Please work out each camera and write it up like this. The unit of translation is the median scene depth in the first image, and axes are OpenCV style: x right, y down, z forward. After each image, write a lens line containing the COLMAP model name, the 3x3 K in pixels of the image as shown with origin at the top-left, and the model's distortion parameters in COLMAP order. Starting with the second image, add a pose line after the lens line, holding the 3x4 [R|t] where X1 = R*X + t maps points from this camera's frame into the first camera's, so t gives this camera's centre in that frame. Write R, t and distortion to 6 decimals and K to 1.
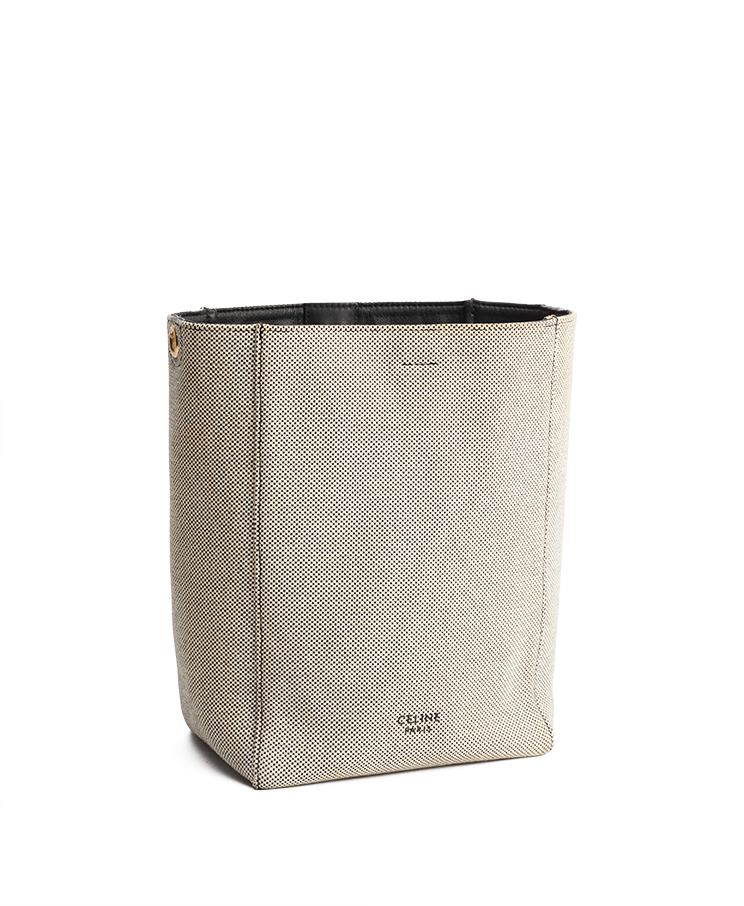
lens RADIAL K [[1830.0, 0, 372.0], [0, 1830.0, 453.0], [0, 0, 1]] dist [0.152358, -0.004004]
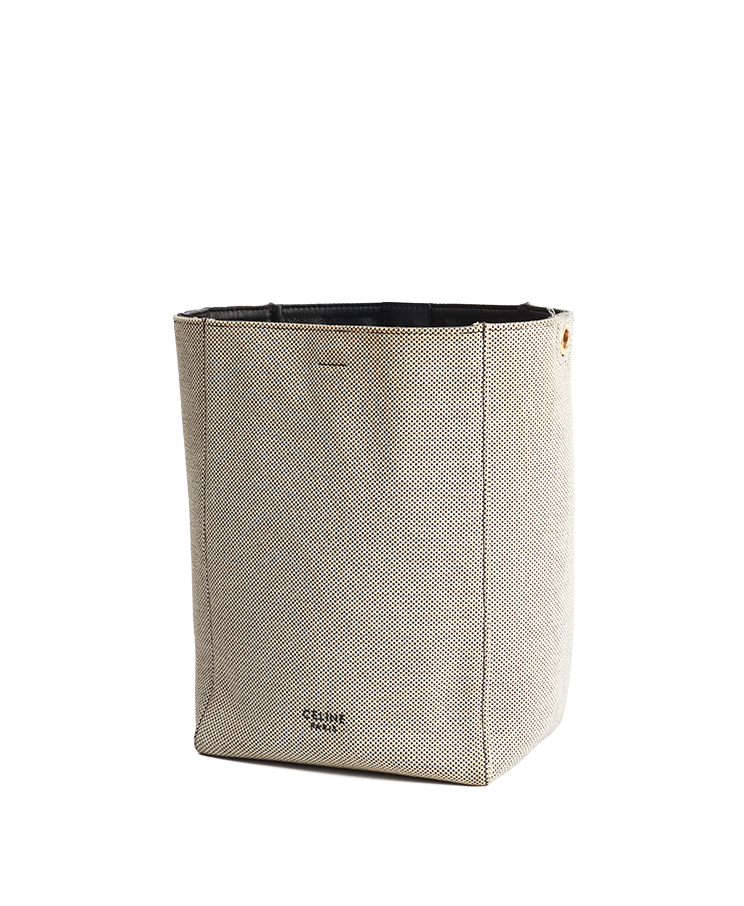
lens RADIAL K [[1830.0, 0, 372.0], [0, 1830.0, 453.0], [0, 0, 1]] dist [0.152358, -0.004004]
pose [[0.715157, 0.086283, -0.693617, 0.727818], [-0.083003, 0.995813, 0.038295, -0.039813], [0.694018, 0.030185, 0.719325, 0.289360]]
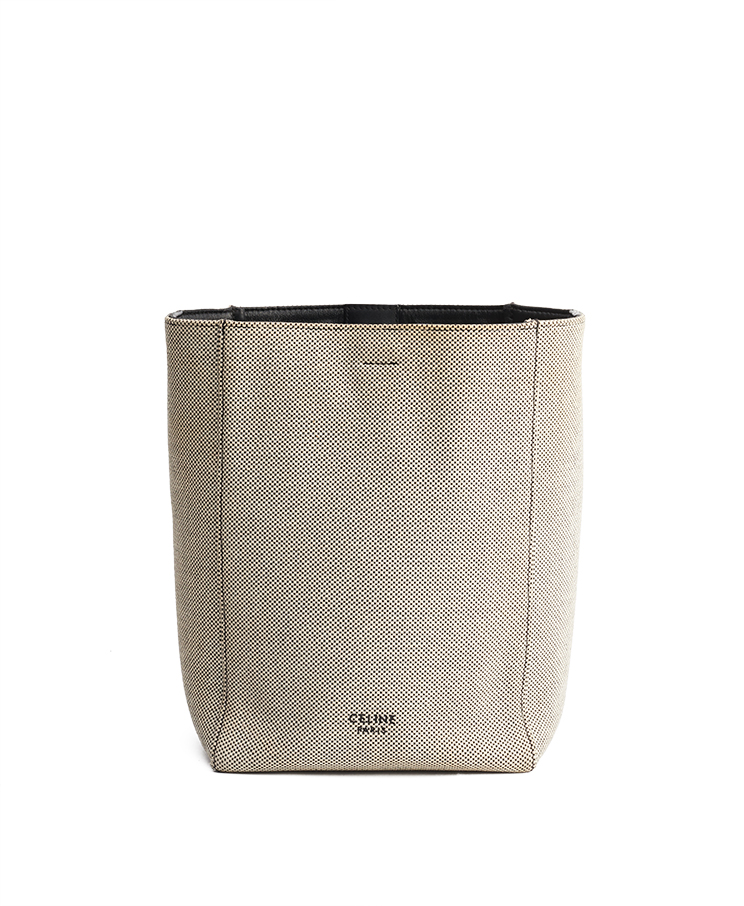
lens RADIAL K [[1830.0, 0, 372.0], [0, 1830.0, 453.0], [0, 0, 1]] dist [0.152358, -0.004004]
pose [[0.925659, 0.045167, -0.375653, 0.392225], [-0.050775, 0.998697, -0.005037, 0.005431], [0.374937, 0.023736, 0.926747, 0.072349]]
